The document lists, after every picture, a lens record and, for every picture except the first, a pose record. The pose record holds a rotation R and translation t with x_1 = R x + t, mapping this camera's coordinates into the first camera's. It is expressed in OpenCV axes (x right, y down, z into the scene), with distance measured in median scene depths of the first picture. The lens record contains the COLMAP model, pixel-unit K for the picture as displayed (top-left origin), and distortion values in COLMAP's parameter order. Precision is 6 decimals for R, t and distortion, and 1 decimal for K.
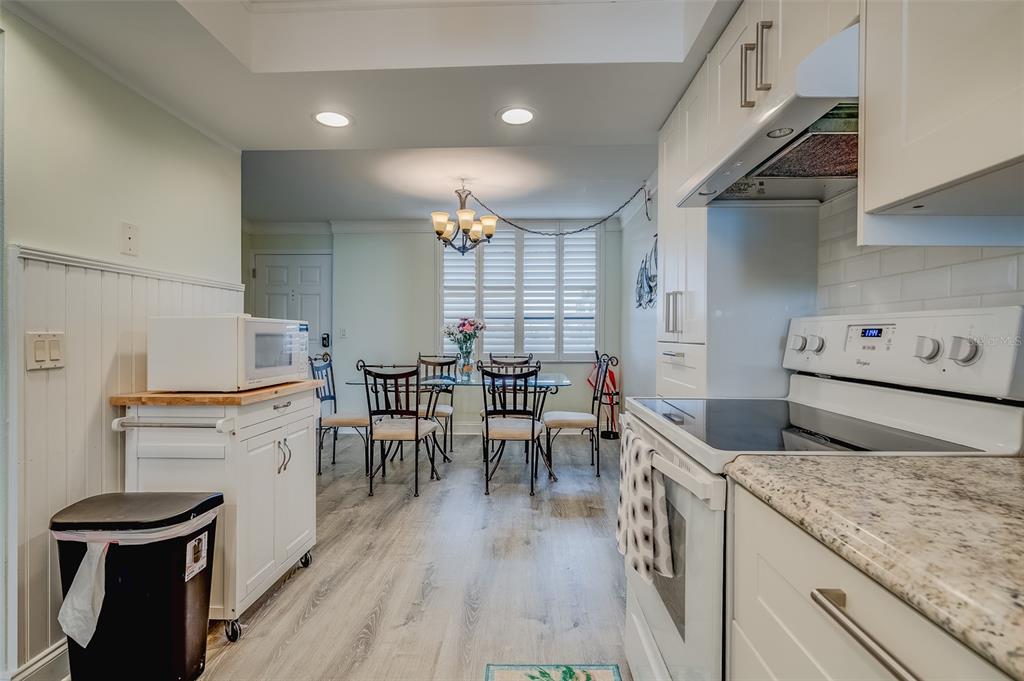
lens RADIAL K [[476.4, 0, 535.9], [0, 476.4, 335.1], [0, 0, 1]] dist [-0.000430, -0.000234]
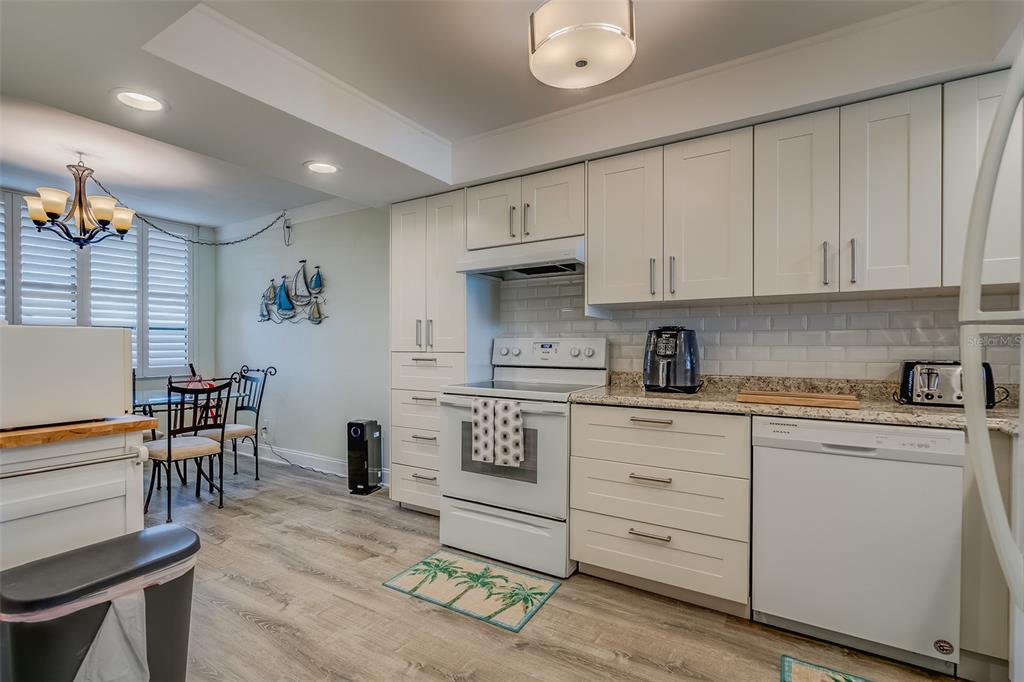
lens RADIAL K [[457.7, 0, 497.6], [0, 457.7, 349.8], [0, 0, 1]] dist [-0.000502, 0.000267]
pose [[0.530923, -0.008749, 0.847375, -0.445172], [0.002408, 0.999958, 0.008816, -0.002453], [-0.847416, -0.002640, 0.530922, 0.001264]]
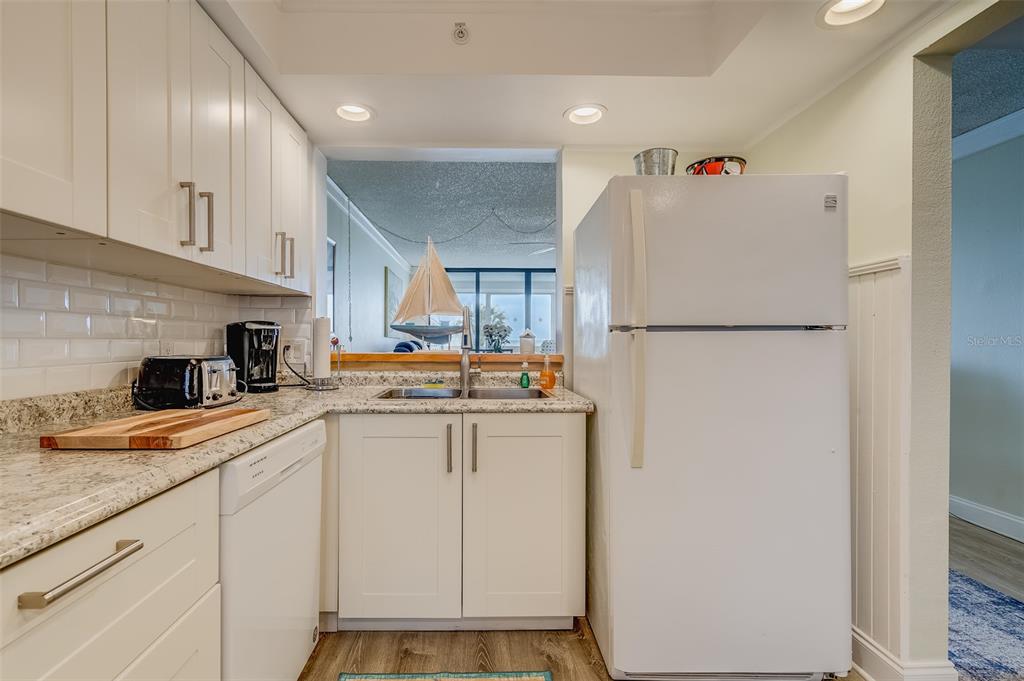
lens RADIAL K [[474.0, 0, 498.5], [0, 474.0, 343.8], [0, 0, 1]] dist [-0.001875, 0.000445]
pose [[-0.999595, -0.004920, -0.028013, -0.053551], [-0.005121, 0.999962, 0.007112, -0.001239], [0.027977, 0.007253, -0.999582, 0.306241]]
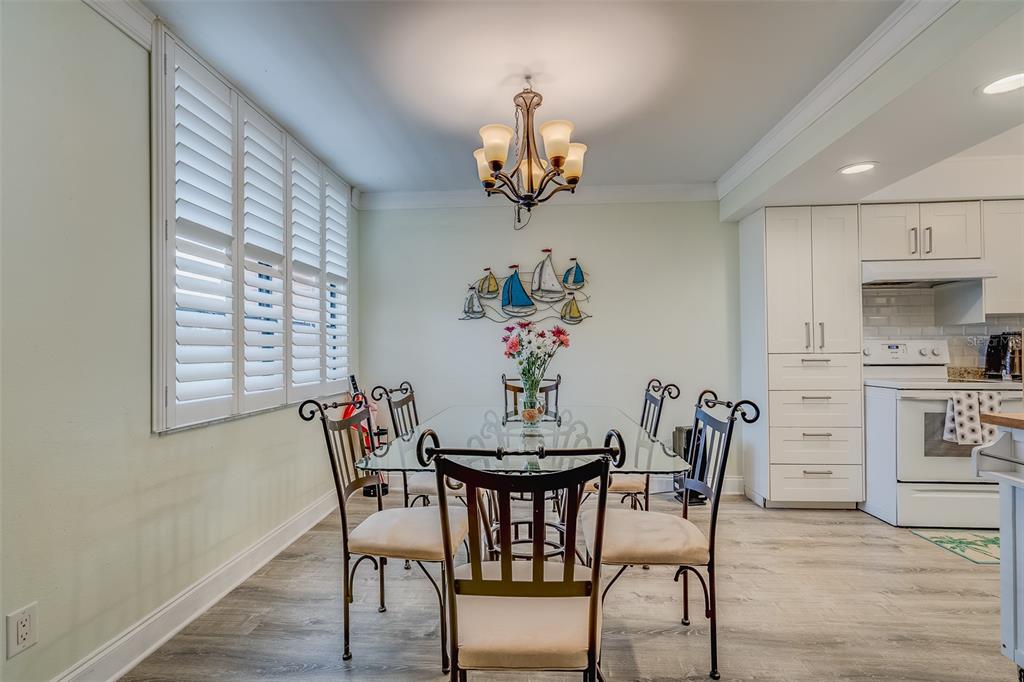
lens RADIAL K [[468.4, 0, 508.2], [0, 468.4, 350.3], [0, 0, 1]] dist [0.007626, 0.000116]
pose [[0.072603, -0.001655, 0.997360, -0.730071], [0.008688, 0.999962, 0.001027, -0.002802], [-0.997323, 0.008590, 0.072615, 1.010152]]
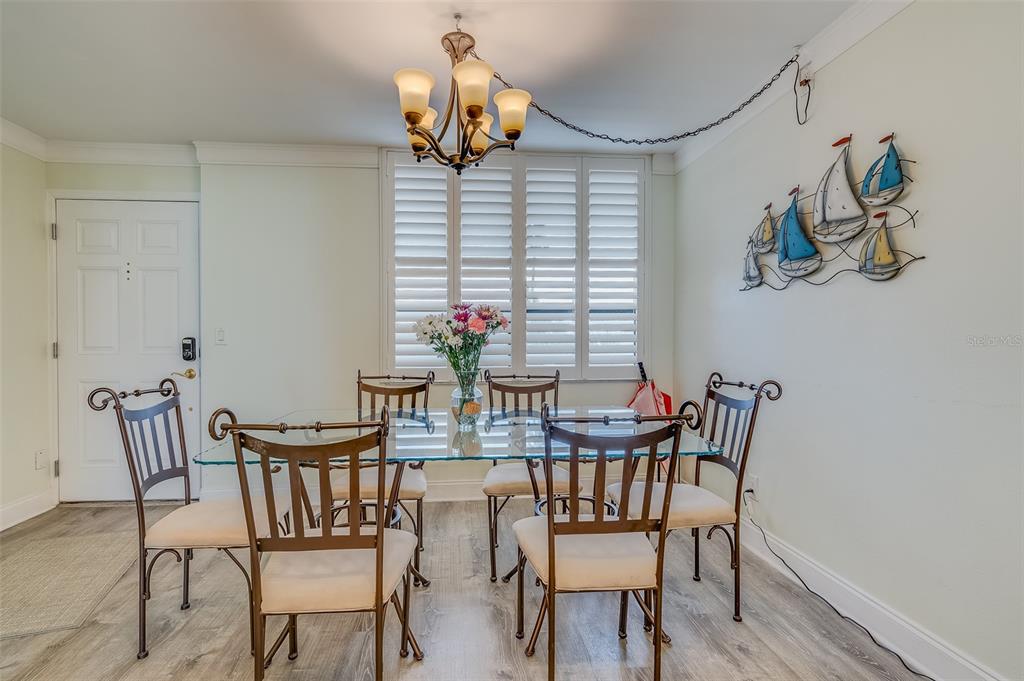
lens RADIAL K [[493.5, 0, 507.5], [0, 493.5, 343.7], [0, 0, 1]] dist [-0.001701, -0.000048]
pose [[0.995137, -0.005507, 0.098350, -0.158159], [0.004355, 0.999919, 0.011921, -0.001106], [-0.098408, -0.011435, 0.995080, 0.507071]]
